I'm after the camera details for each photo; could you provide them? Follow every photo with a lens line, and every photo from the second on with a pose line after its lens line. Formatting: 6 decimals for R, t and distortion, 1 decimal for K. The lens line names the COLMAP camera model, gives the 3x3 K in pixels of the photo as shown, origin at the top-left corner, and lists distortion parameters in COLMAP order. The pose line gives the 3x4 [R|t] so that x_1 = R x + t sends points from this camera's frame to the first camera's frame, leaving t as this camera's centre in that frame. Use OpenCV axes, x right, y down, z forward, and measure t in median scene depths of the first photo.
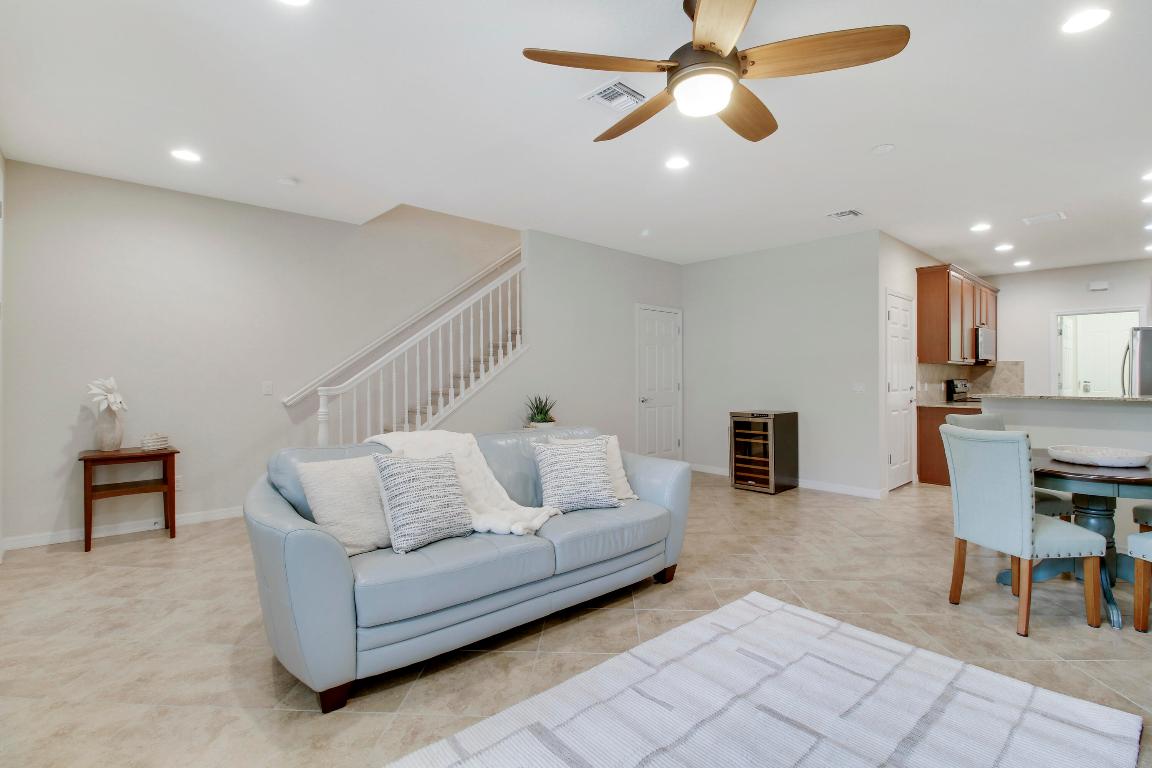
lens RADIAL K [[547.3, 0, 575.8], [0, 547.3, 384.0], [0, 0, 1]] dist [-0.000211, -0.000037]
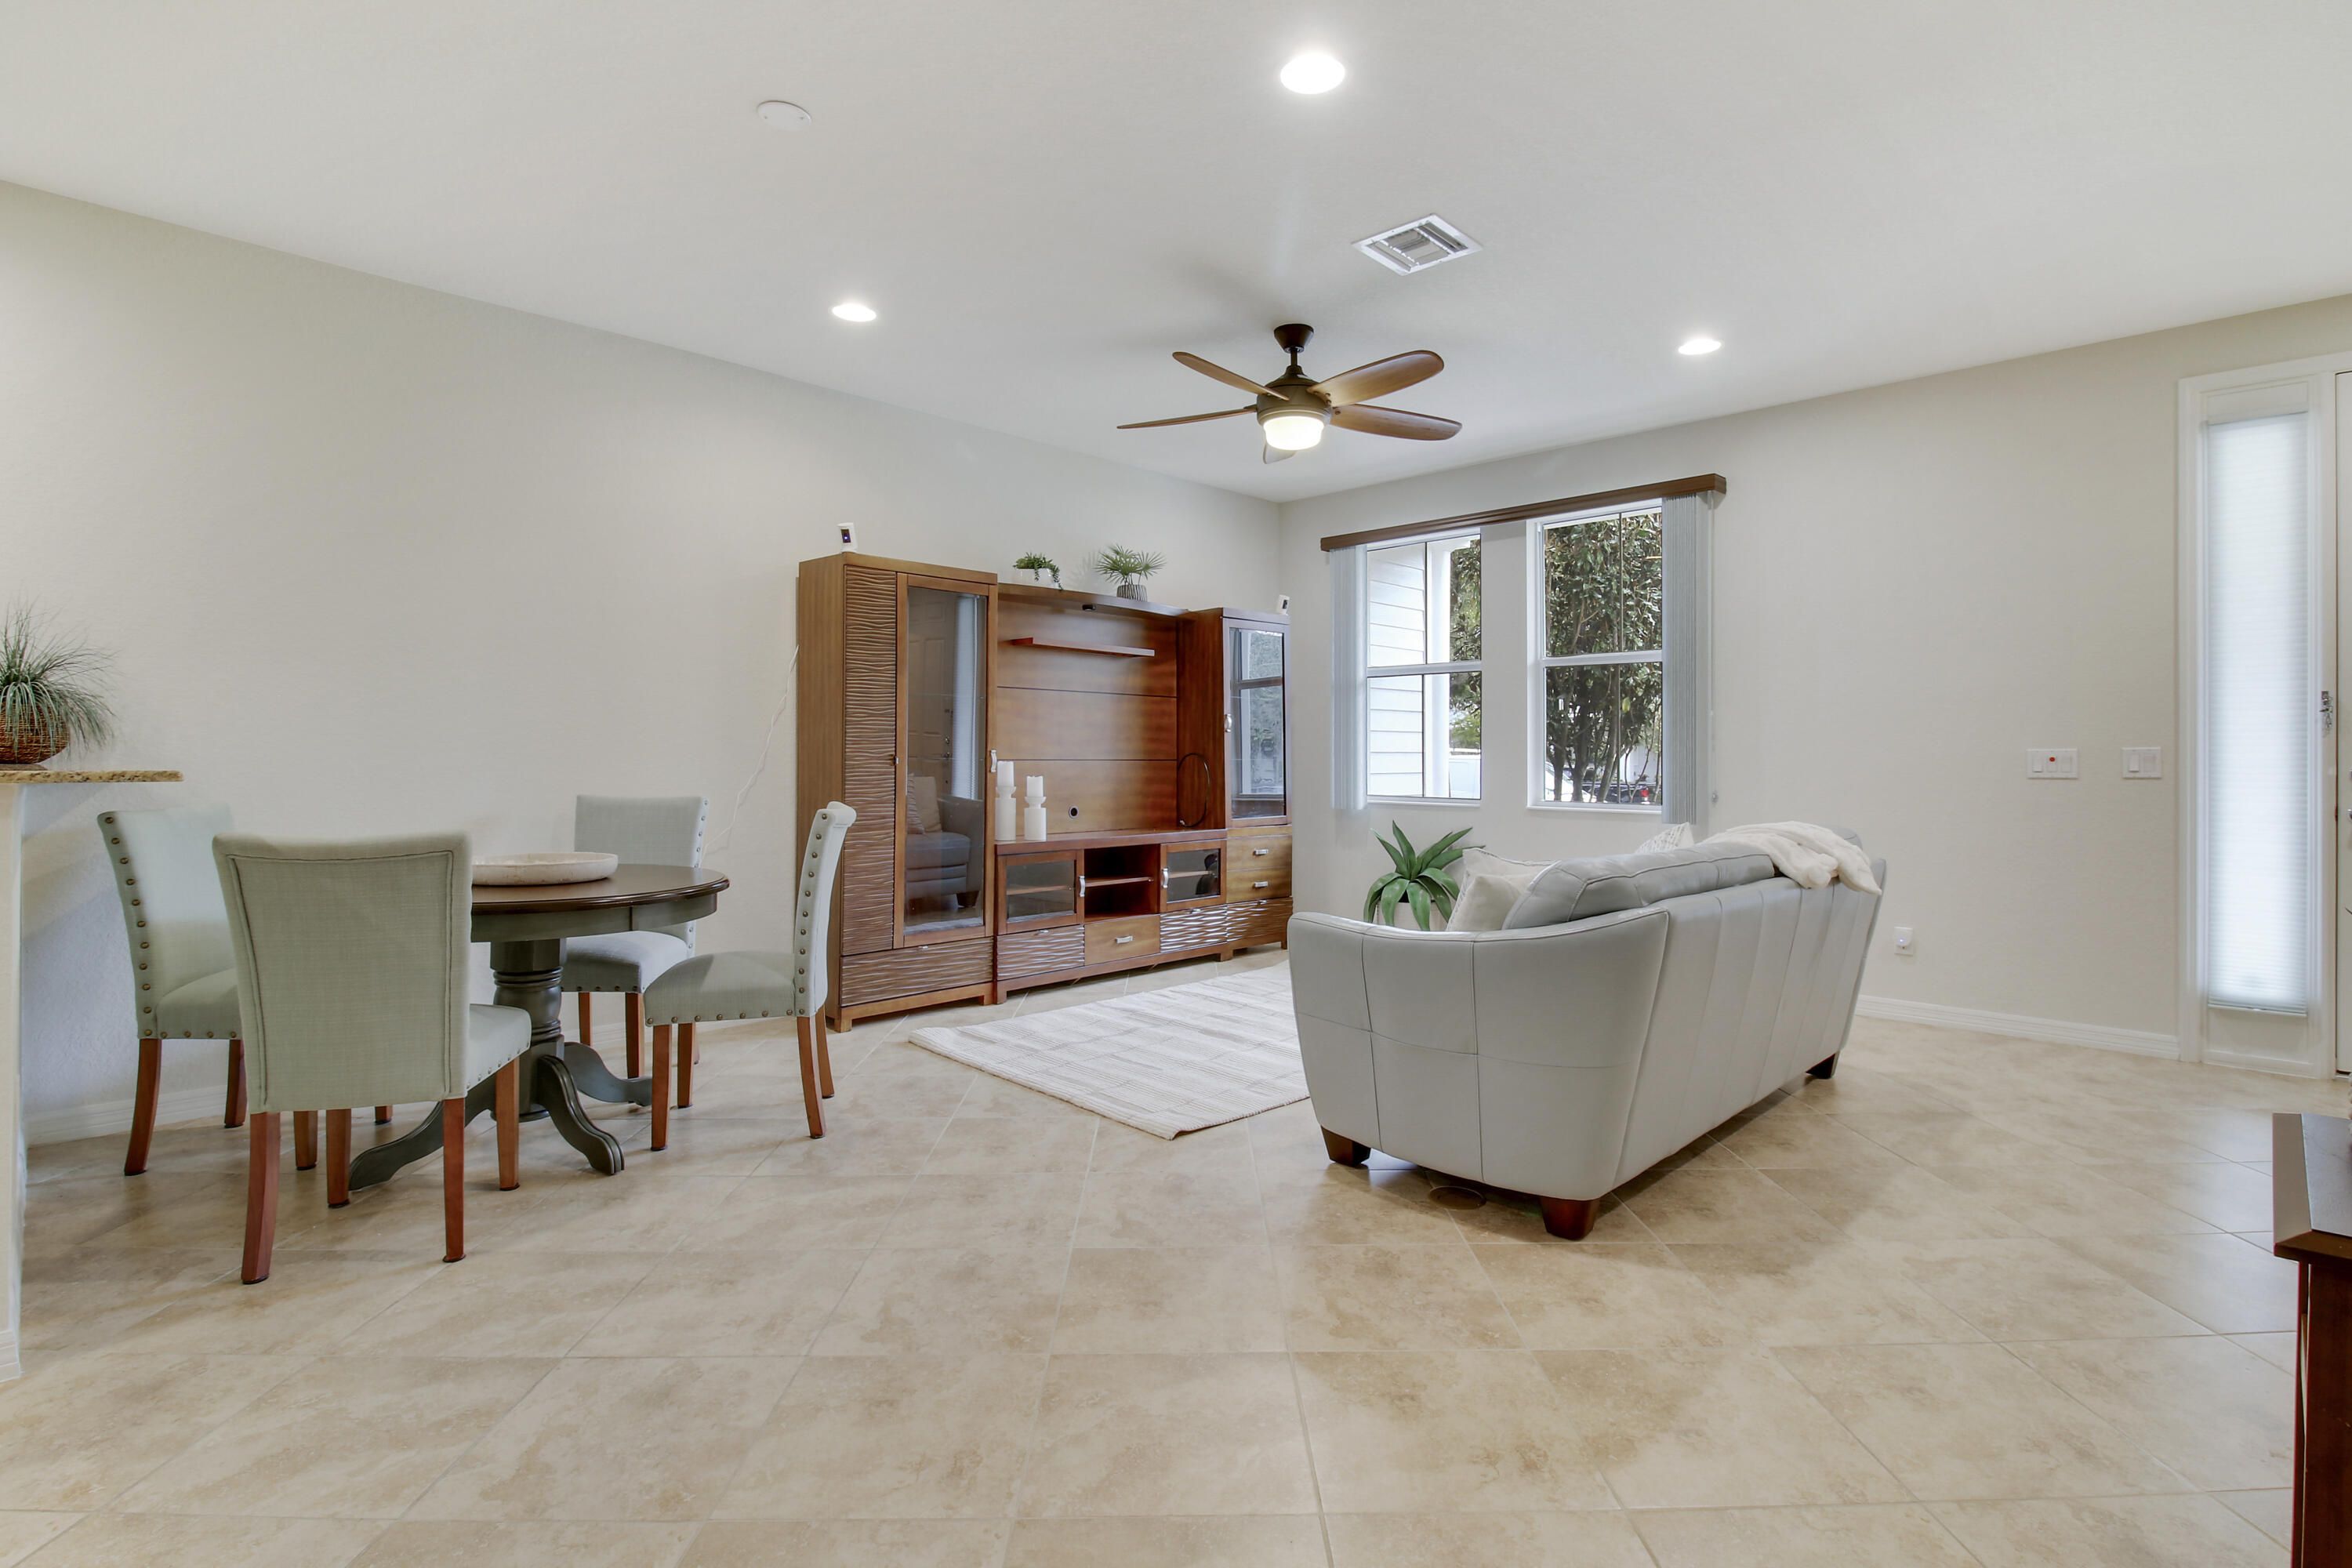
lens RADIAL K [[1117.3, 0, 1176.9], [0, 1117.3, 766.7], [0, 0, 1]] dist [-0.000211, -0.000037]
pose [[-0.998132, -0.002995, -0.061018, 0.329274], [-0.003771, 0.999913, 0.012606, 0.011819], [0.060975, 0.012812, -0.998057, 1.750967]]
